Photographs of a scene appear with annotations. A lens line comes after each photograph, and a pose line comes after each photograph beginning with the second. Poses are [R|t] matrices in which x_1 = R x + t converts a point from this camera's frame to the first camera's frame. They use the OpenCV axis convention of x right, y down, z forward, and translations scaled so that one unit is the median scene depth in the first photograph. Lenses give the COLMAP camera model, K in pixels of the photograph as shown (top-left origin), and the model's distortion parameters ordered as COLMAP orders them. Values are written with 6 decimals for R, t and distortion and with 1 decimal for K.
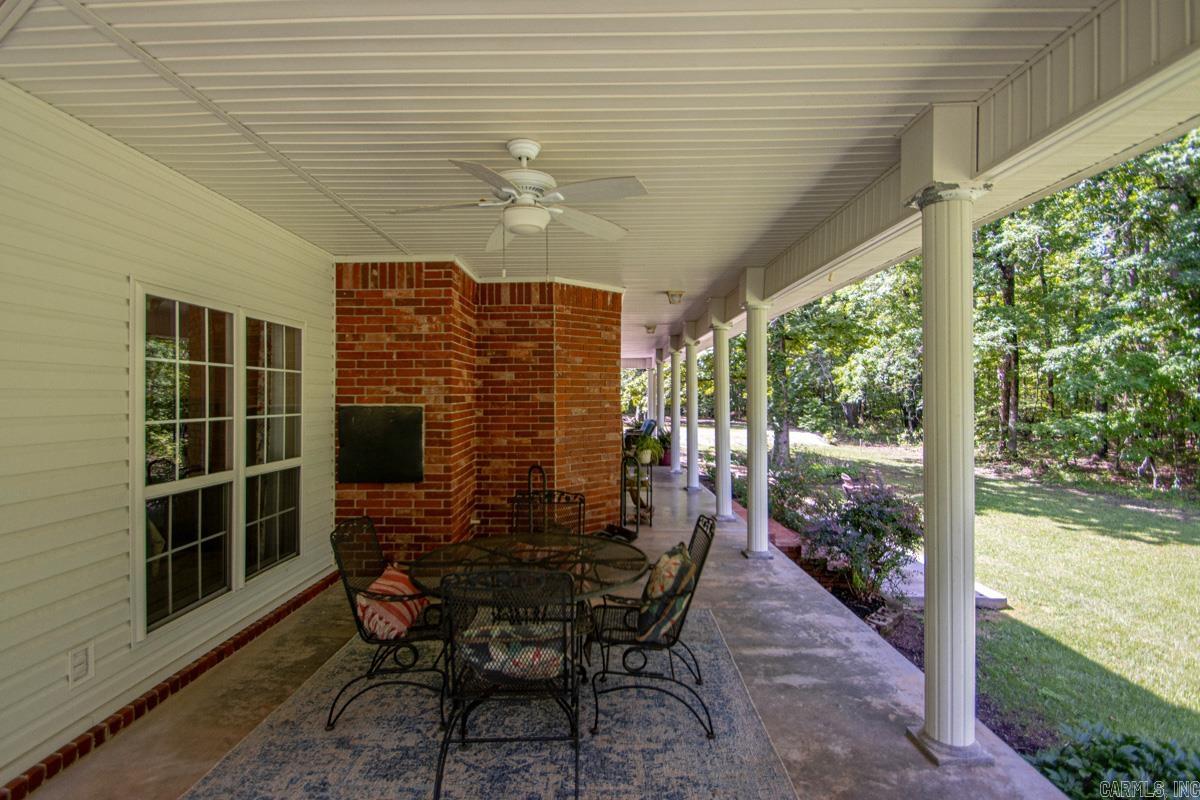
lens RADIAL K [[564.0, 0, 596.2], [0, 564.0, 398.4], [0, 0, 1]] dist [0.008294, -0.010427]
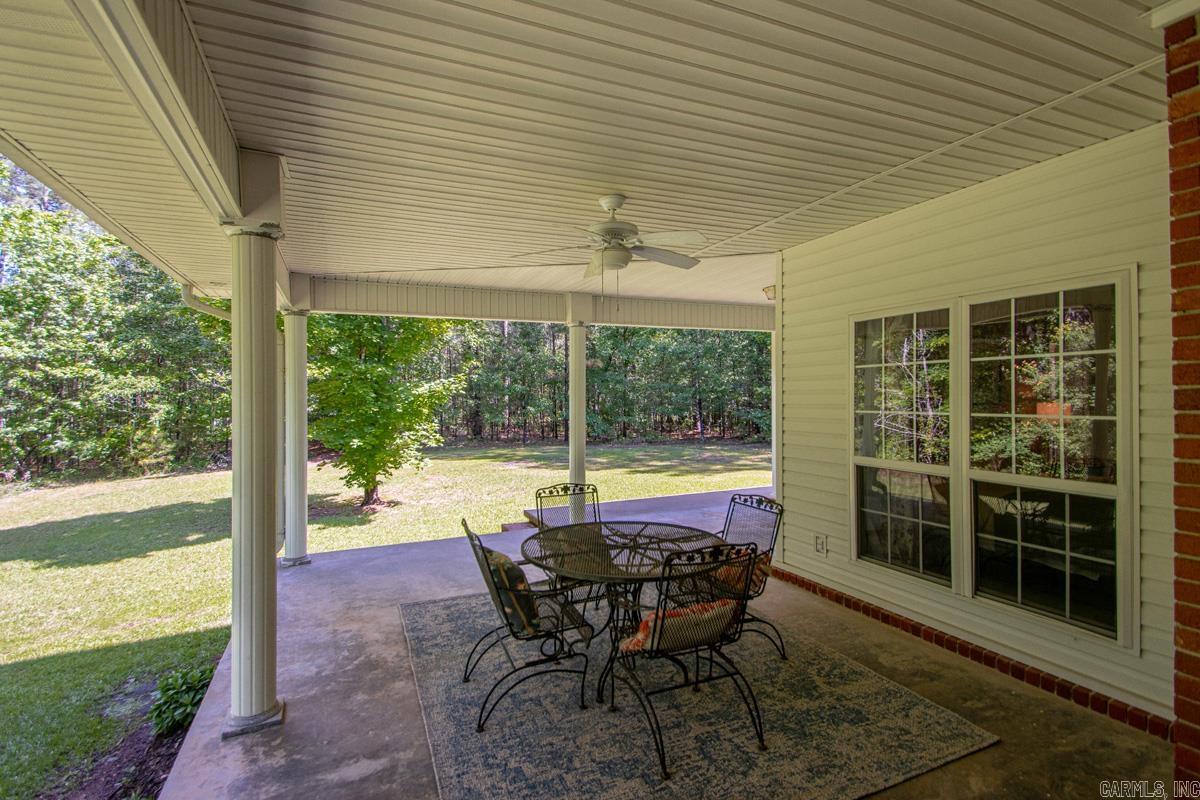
lens RADIAL K [[564.0, 0, 596.3], [0, 564.0, 393.9], [0, 0, 1]] dist [0.008294, -0.010427]
pose [[-0.905505, 0.017972, -0.423954, 0.285241], [0.018631, 0.999823, 0.002592, -0.011790], [0.423926, -0.005552, -0.905680, 1.396600]]
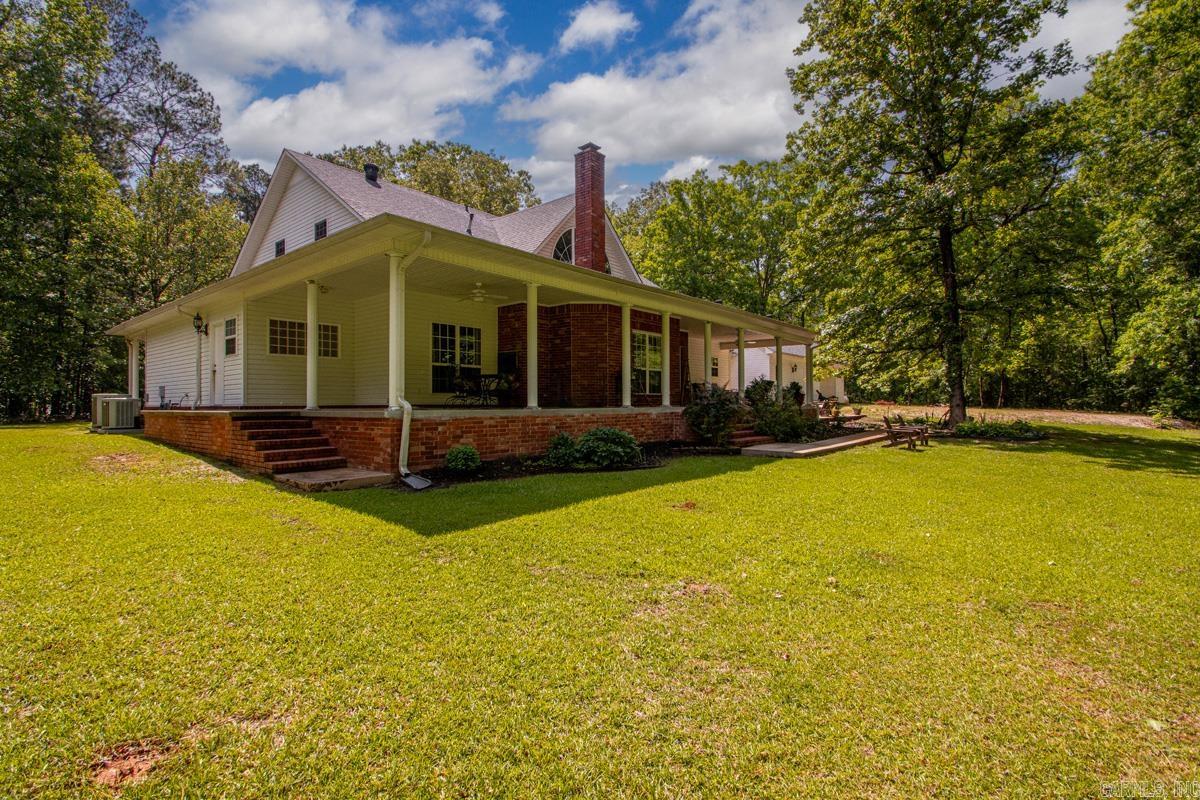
lens RADIAL K [[564.0, 0, 597.0], [0, 564.0, 400.0], [0, 0, 1]] dist [0.008294, -0.010427]
pose [[0.776169, -0.000141, -0.630525, 2.327742], [0.000258, 1.000000, 0.000094, 0.330863], [0.630525, -0.000236, 0.776169, -1.299323]]
